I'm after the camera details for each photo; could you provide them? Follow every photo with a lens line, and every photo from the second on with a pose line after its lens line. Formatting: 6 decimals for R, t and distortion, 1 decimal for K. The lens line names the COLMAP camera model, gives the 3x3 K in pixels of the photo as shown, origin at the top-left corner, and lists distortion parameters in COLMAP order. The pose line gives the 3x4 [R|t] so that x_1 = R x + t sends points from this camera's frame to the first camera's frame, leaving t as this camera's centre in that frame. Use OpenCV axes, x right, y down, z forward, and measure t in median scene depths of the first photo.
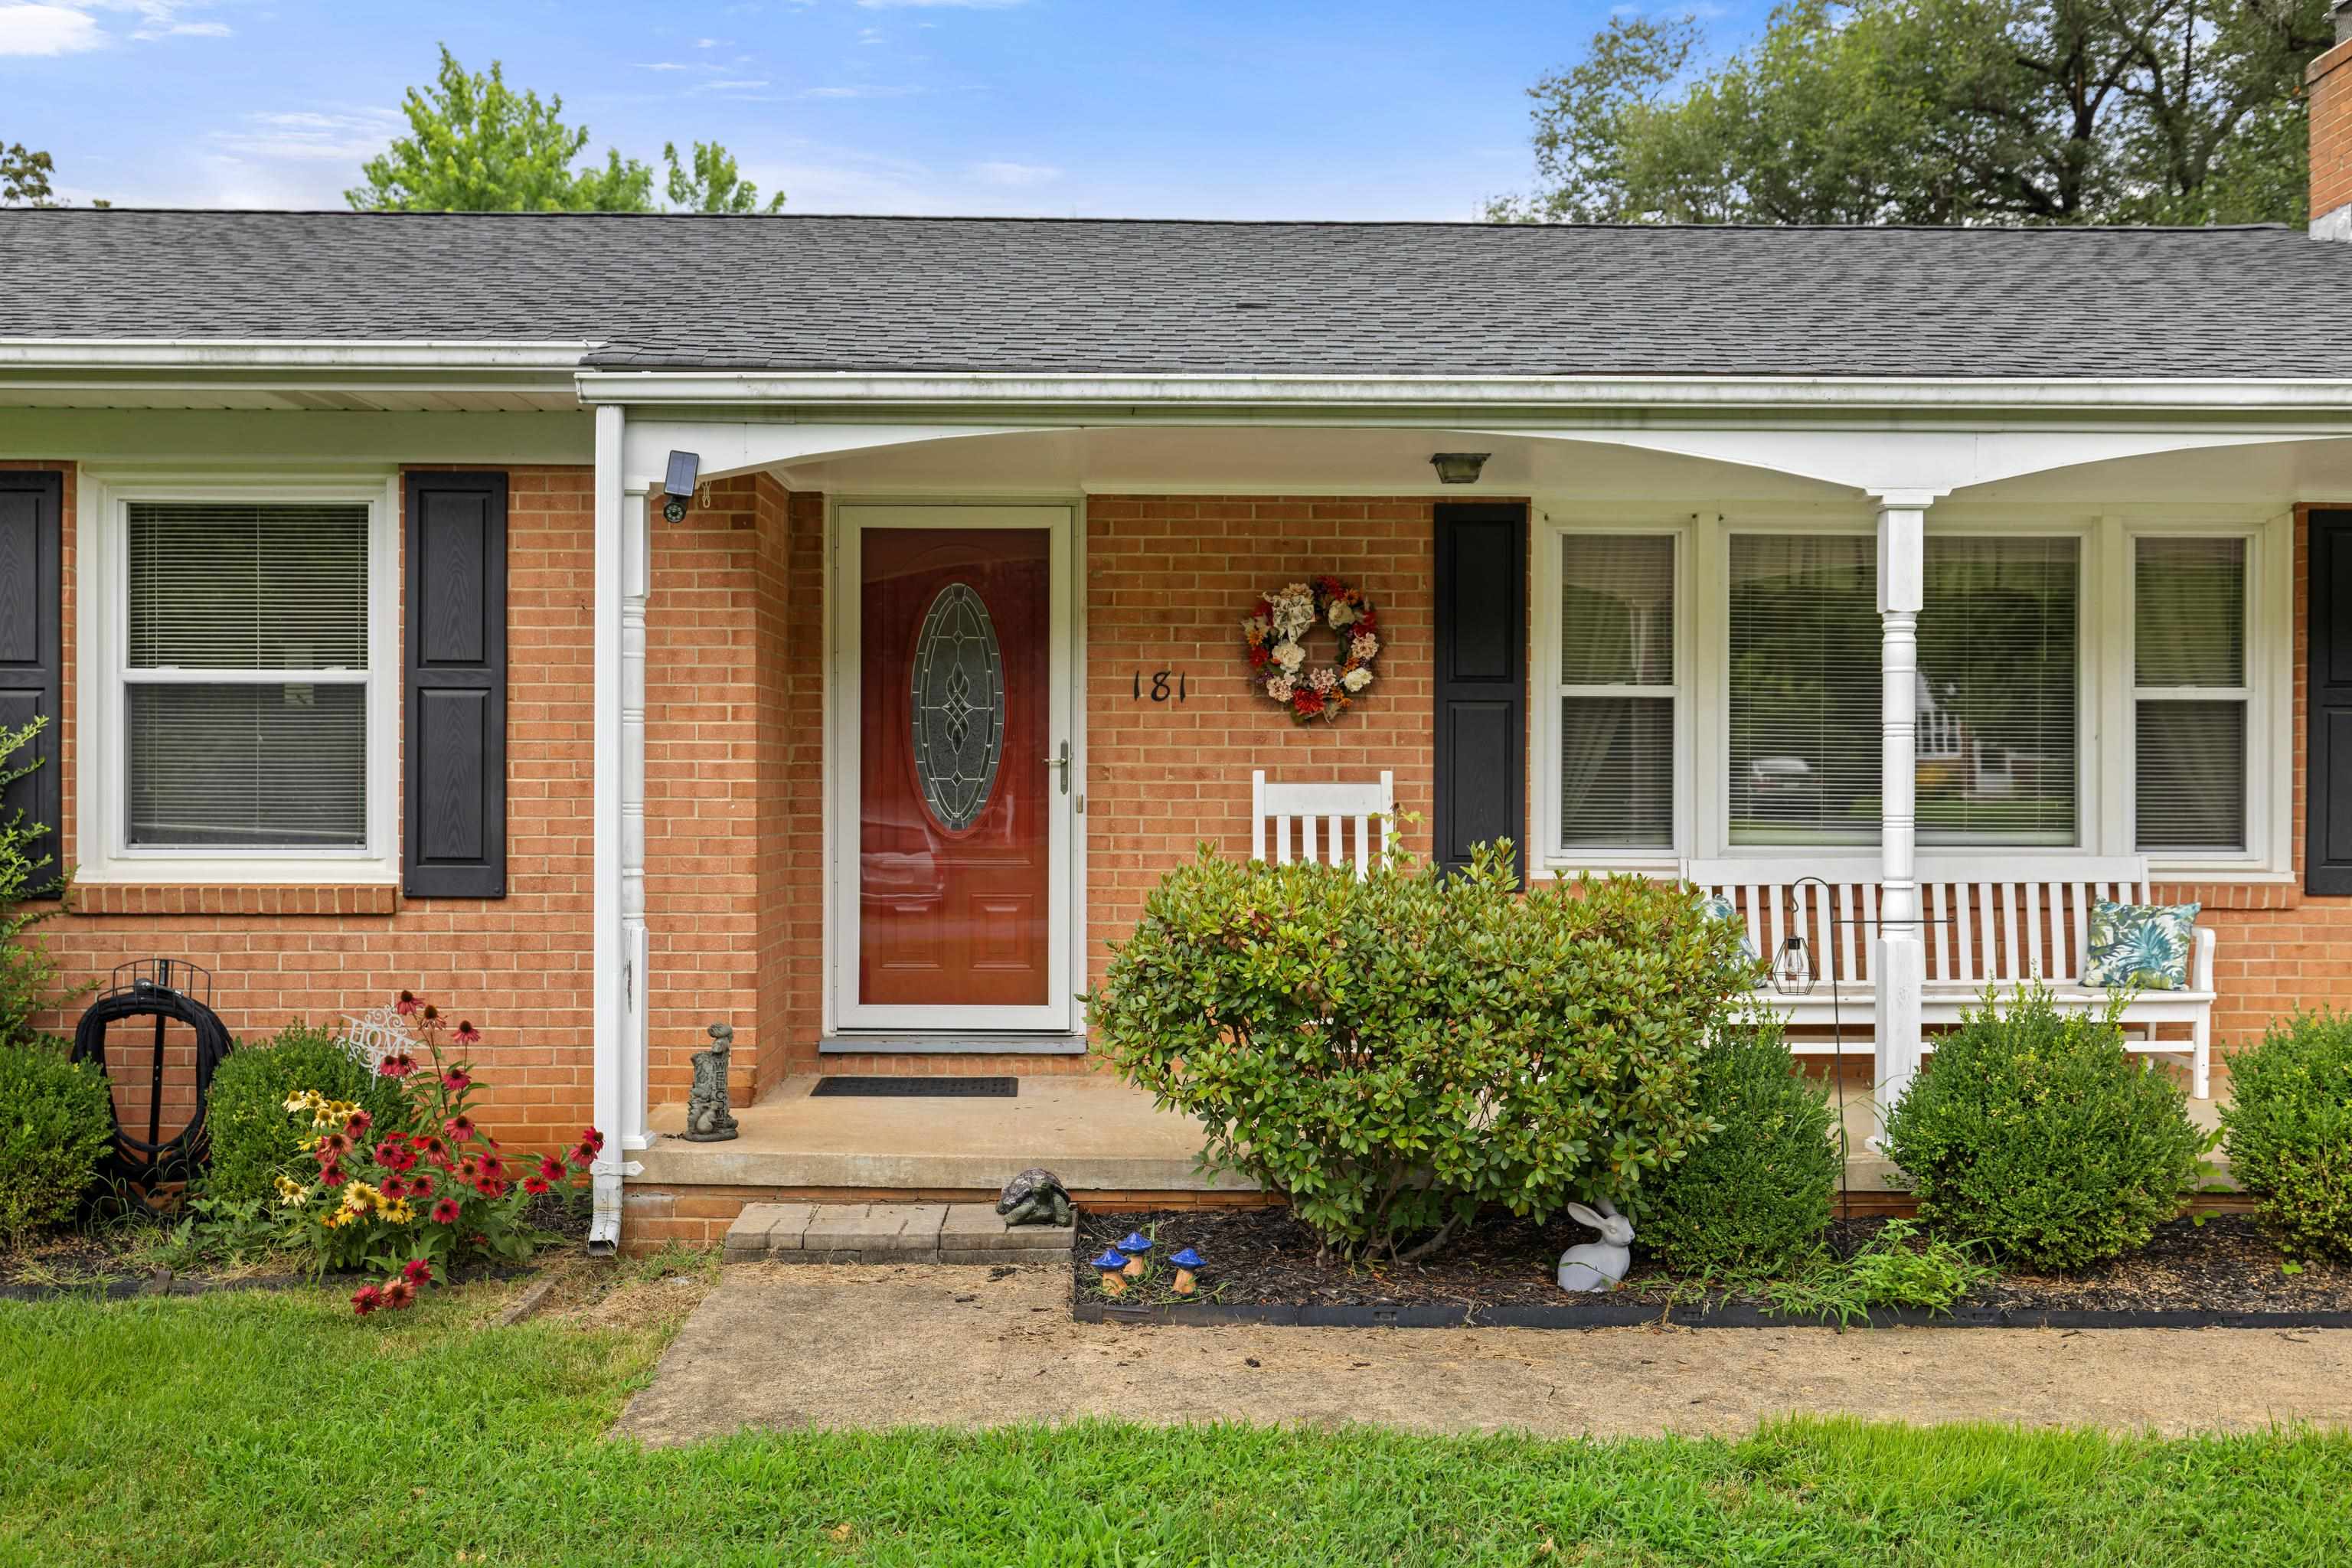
lens RADIAL K [[2291.5, 0, 1175.9], [0, 2291.5, 765.2], [0, 0, 1]] dist [-0.005507, 0.000000]
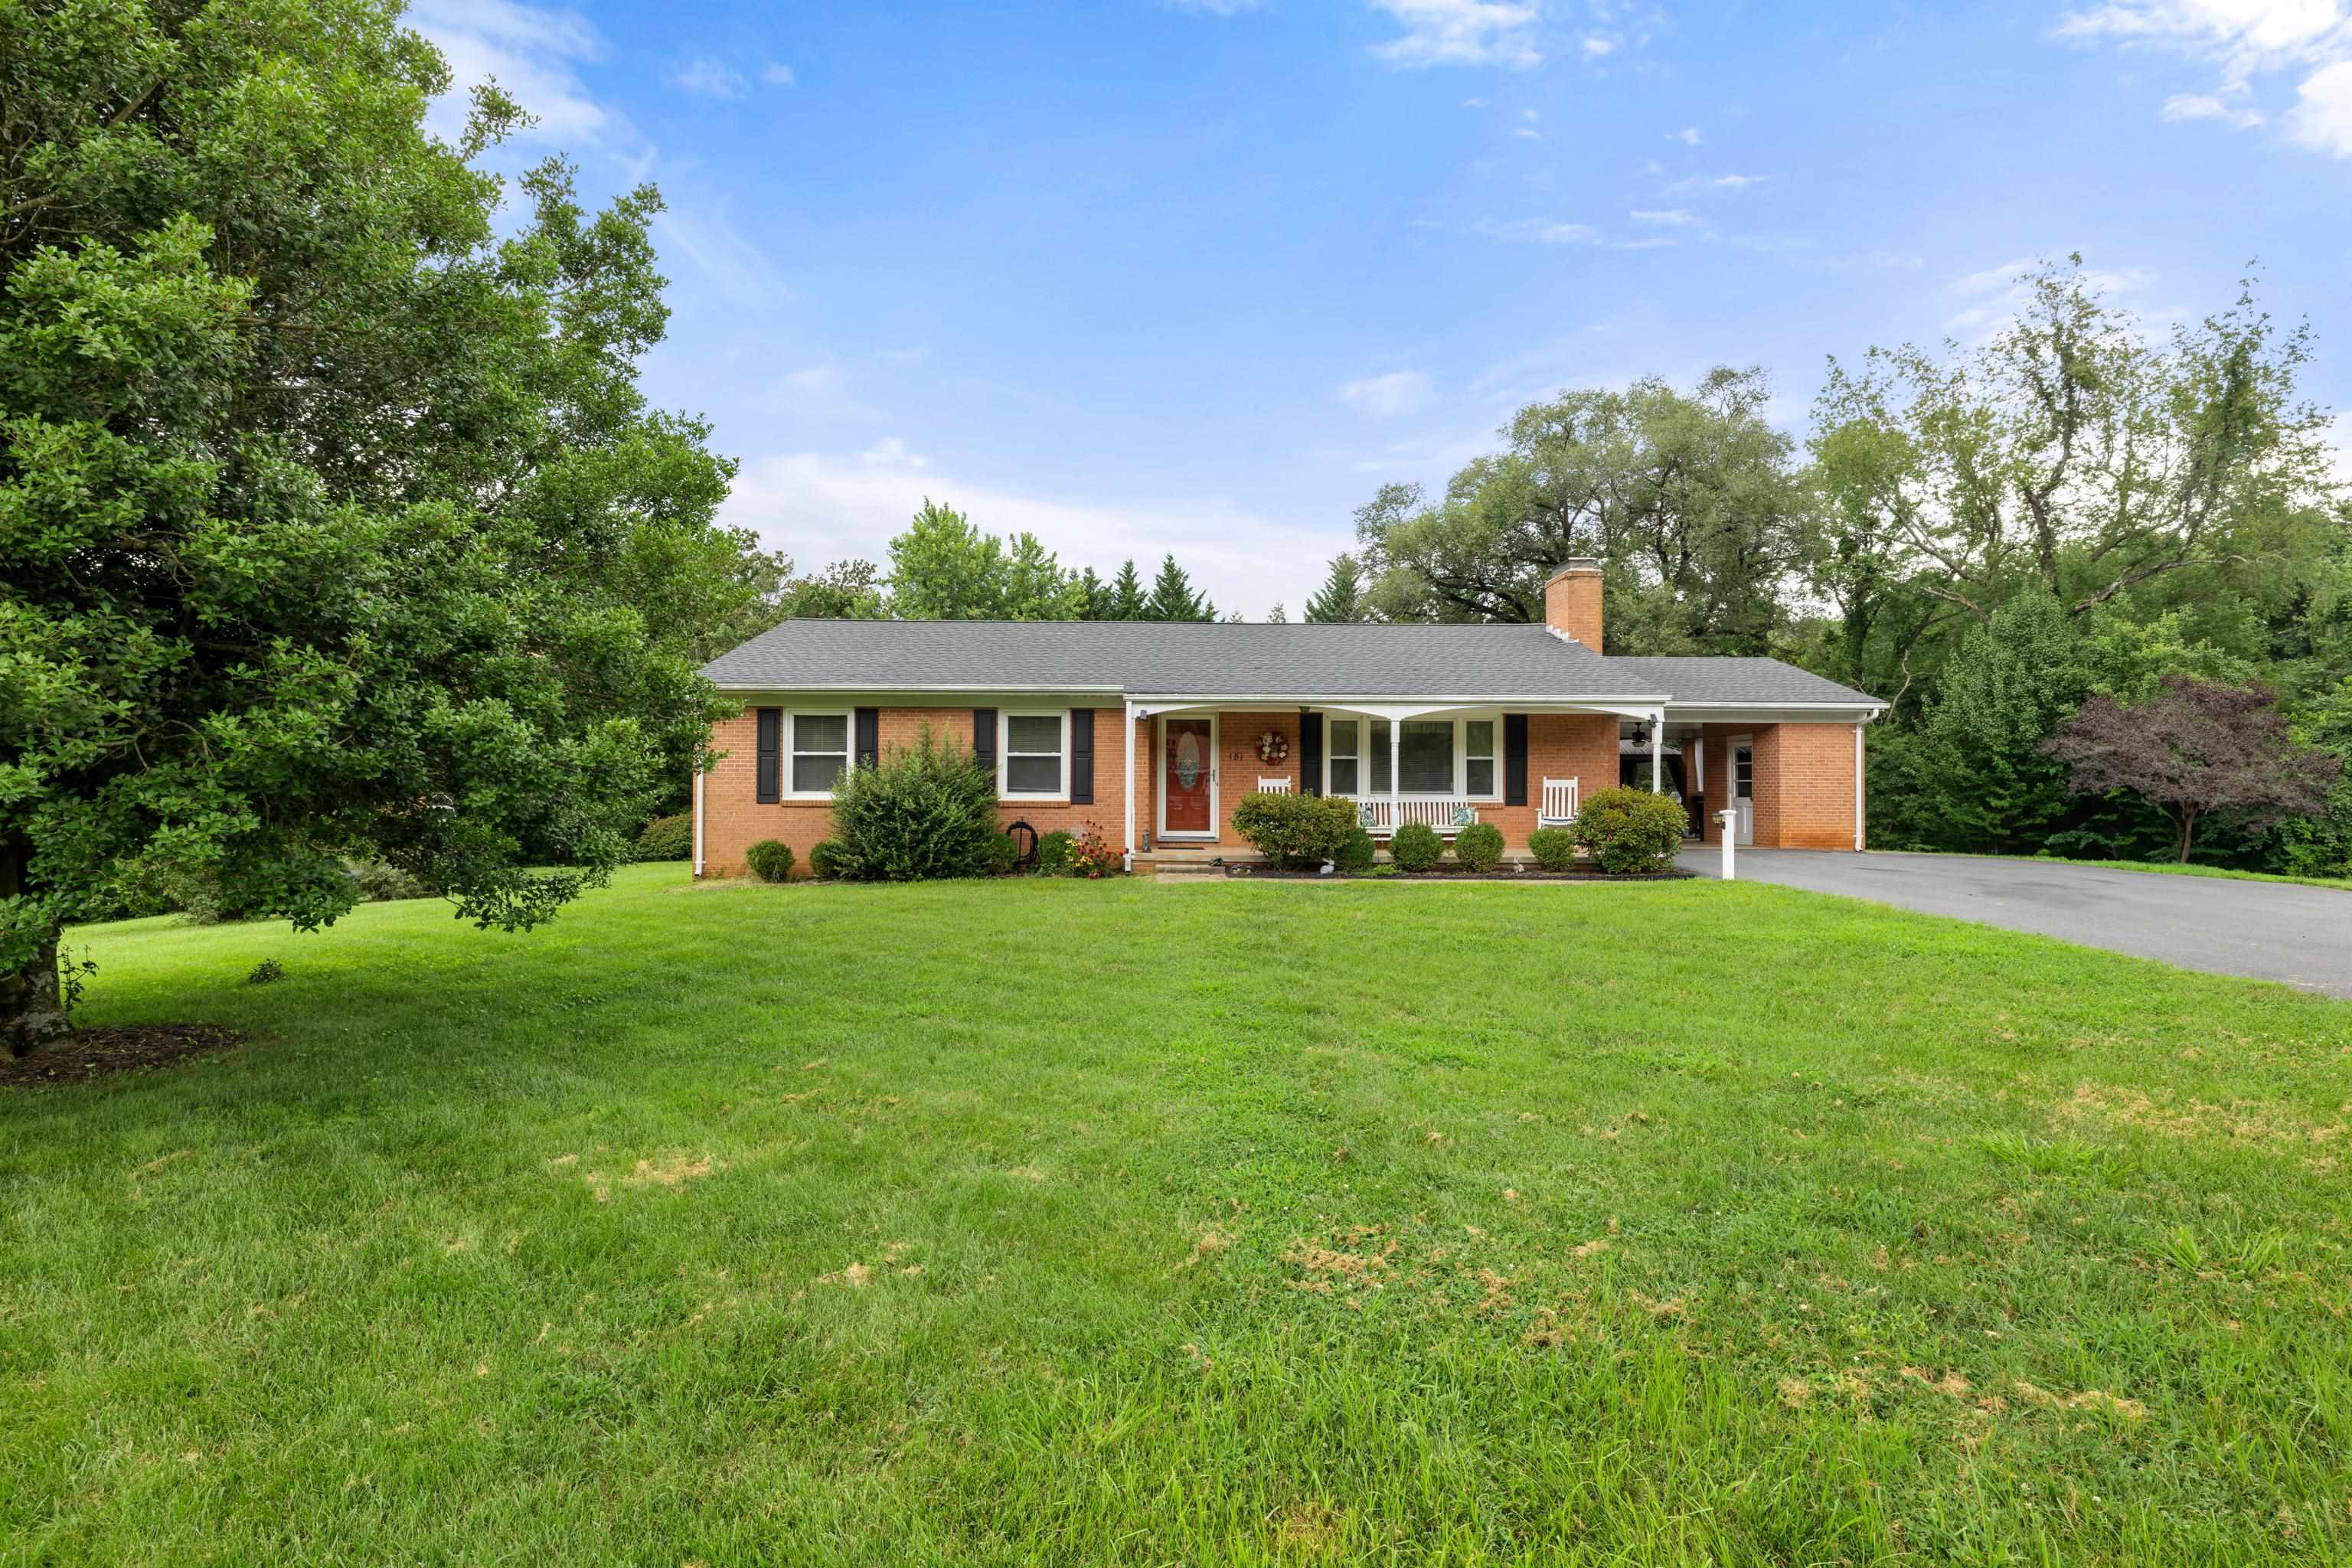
lens RADIAL K [[1163.0, 0, 1178.9], [0, 1163.0, 769.4], [0, 0, 1]] dist [-0.014323, -0.000917]
pose [[0.999899, 0.000798, -0.014206, -0.085587], [-0.000955, 0.999938, -0.011082, 0.014254], [0.014196, 0.011094, 0.999838, -1.206690]]
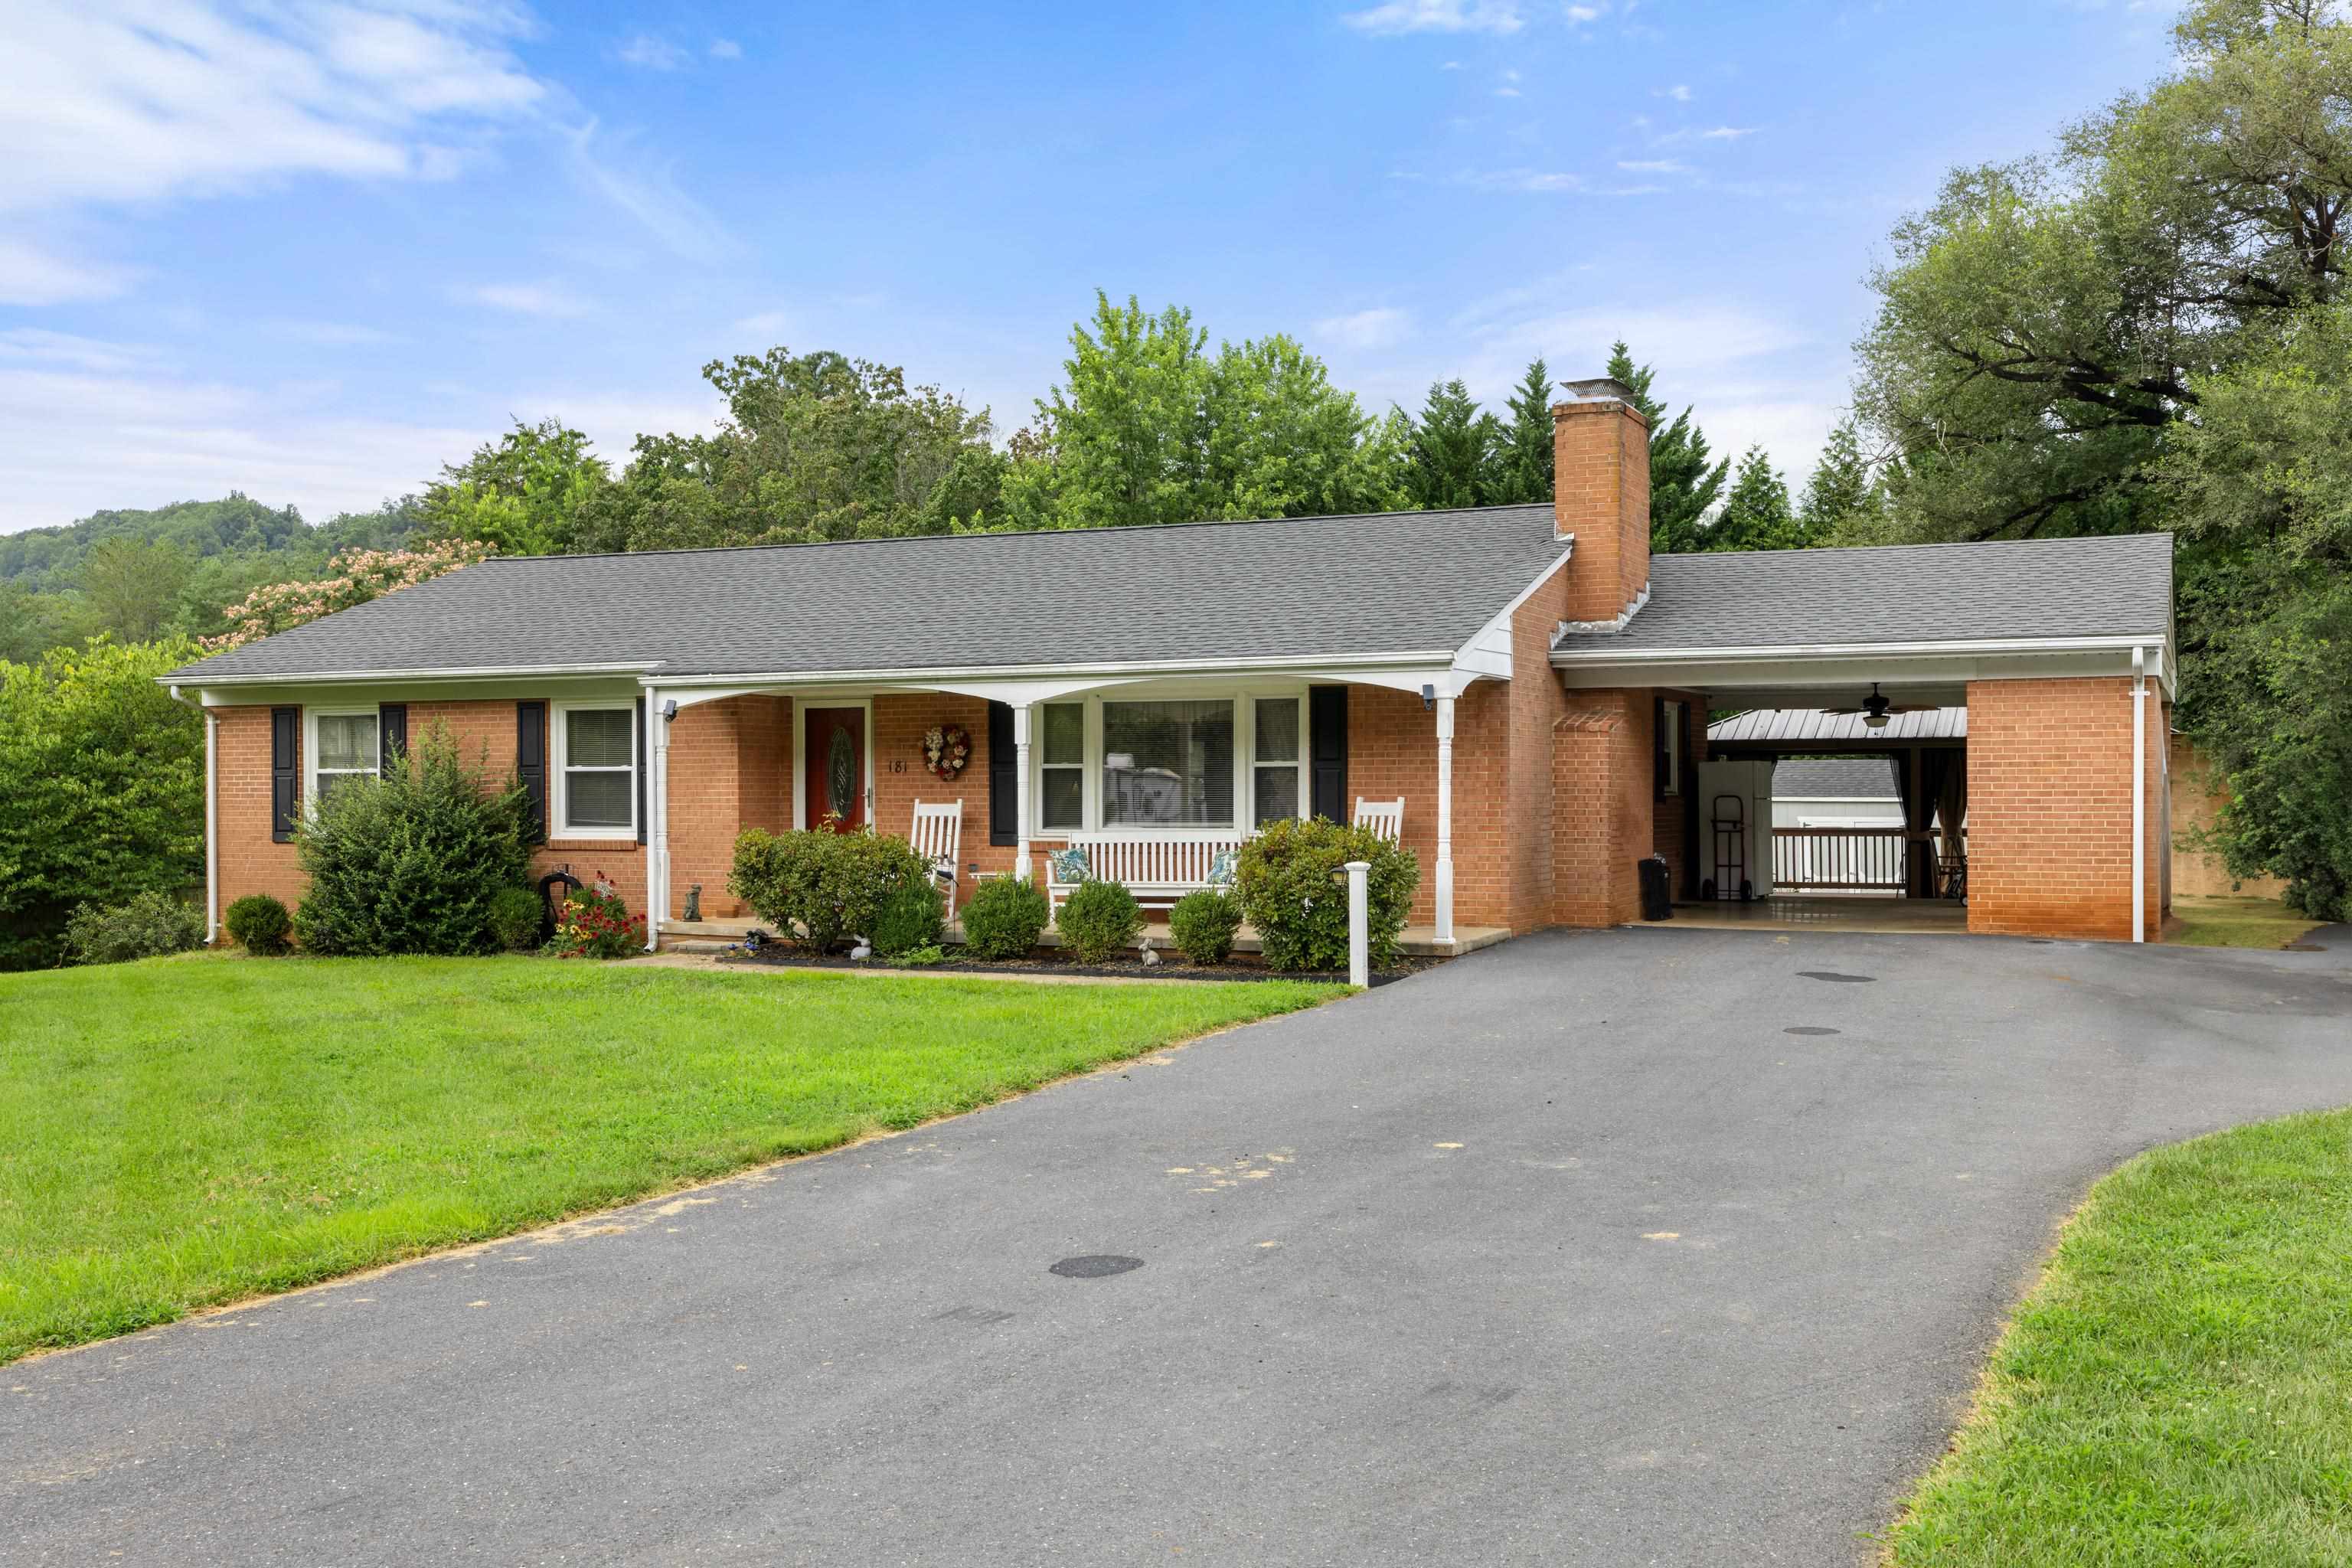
lens RADIAL K [[2291.5, 0, 1176.6], [0, 2291.5, 807.9], [0, 0, 1]] dist [-0.005507, 0.000000]
pose [[0.905430, -0.003621, -0.424479, 1.431225], [0.010461, 0.999850, 0.013783, -0.020367], [0.424366, -0.016920, 0.905333, -1.273369]]
